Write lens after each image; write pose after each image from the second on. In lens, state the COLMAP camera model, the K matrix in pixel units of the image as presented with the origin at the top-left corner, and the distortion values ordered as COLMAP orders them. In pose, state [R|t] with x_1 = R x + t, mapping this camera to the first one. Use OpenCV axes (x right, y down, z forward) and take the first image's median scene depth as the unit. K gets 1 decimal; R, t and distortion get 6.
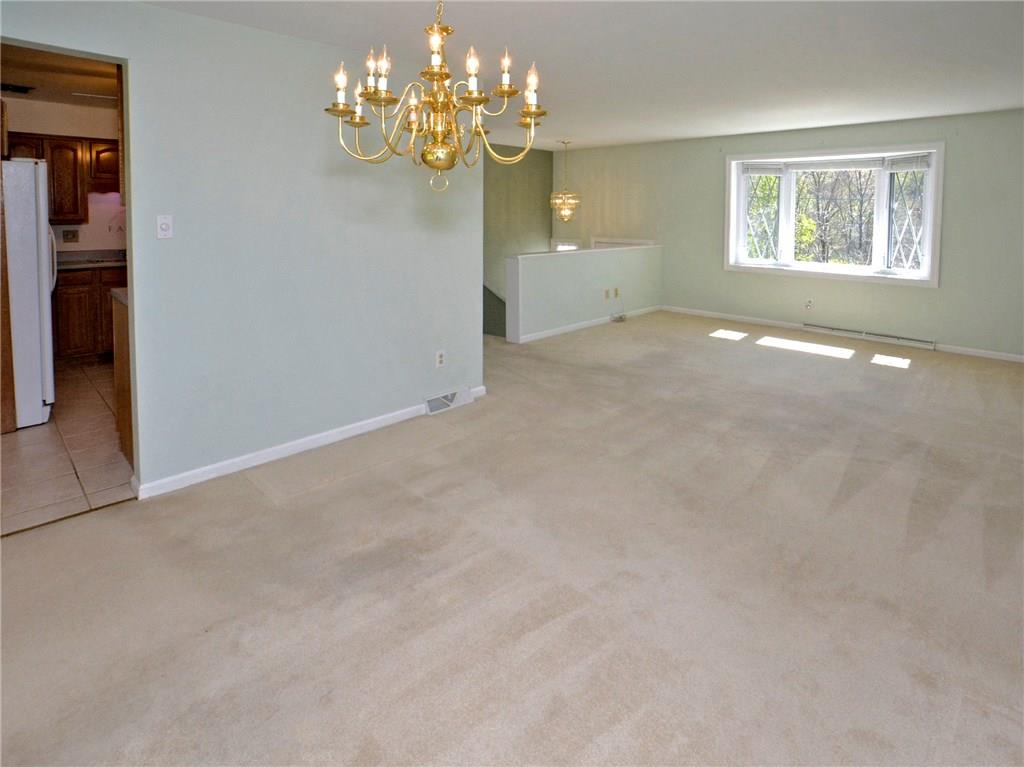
lens RADIAL K [[525.8, 0, 516.3], [0, 525.8, 371.6], [0, 0, 1]] dist [-0.000032, 0.000890]
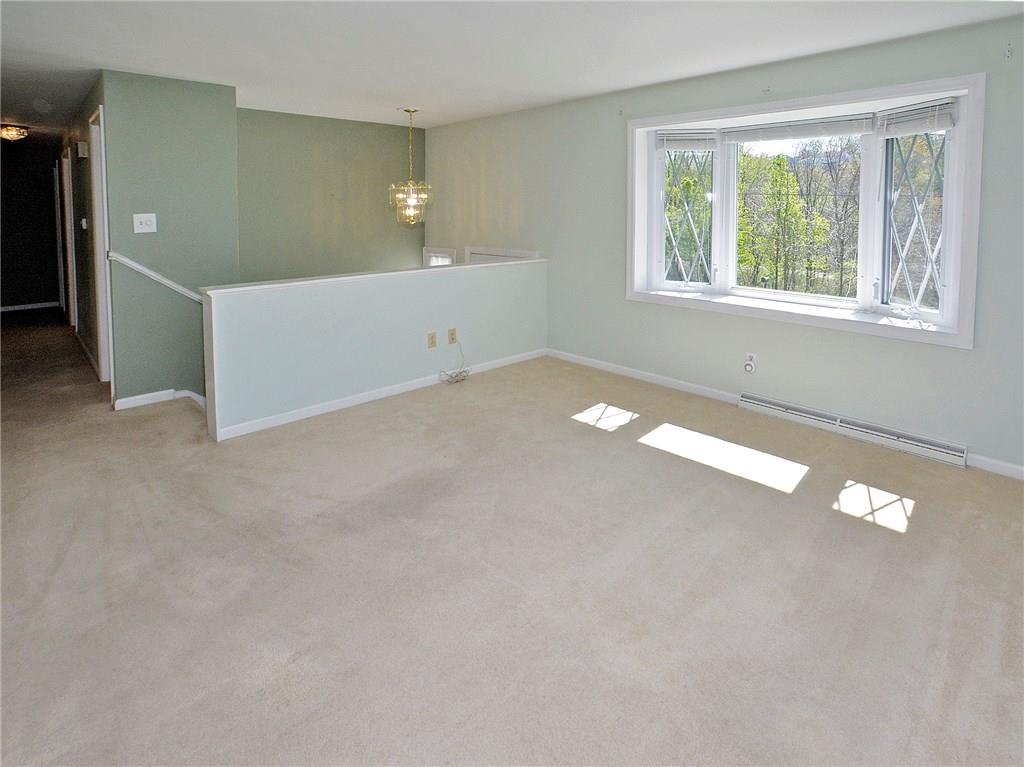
lens RADIAL K [[514.1, 0, 510.7], [0, 514.1, 374.8], [0, 0, 1]] dist [-0.022727, -0.000374]
pose [[0.998538, 0.005929, -0.053726, 0.301354], [-0.005242, 0.999903, 0.012911, -0.114179], [0.053798, -0.012610, 0.998472, 0.384630]]
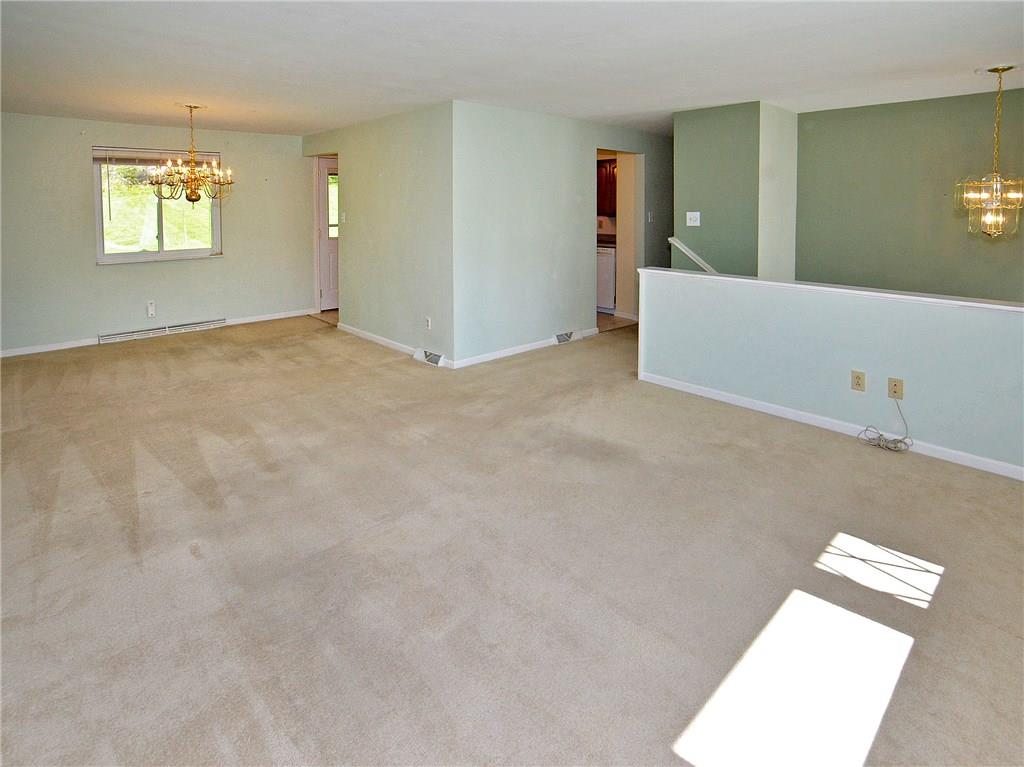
lens RADIAL K [[525.8, 0, 516.3], [0, 525.8, 371.6], [0, 0, 1]] dist [-0.000032, 0.000890]
pose [[-0.007455, 0.305502, -0.952162, 0.653125], [-0.290466, 0.910472, 0.294400, -0.208883], [0.956856, 0.278765, 0.081950, 0.641782]]
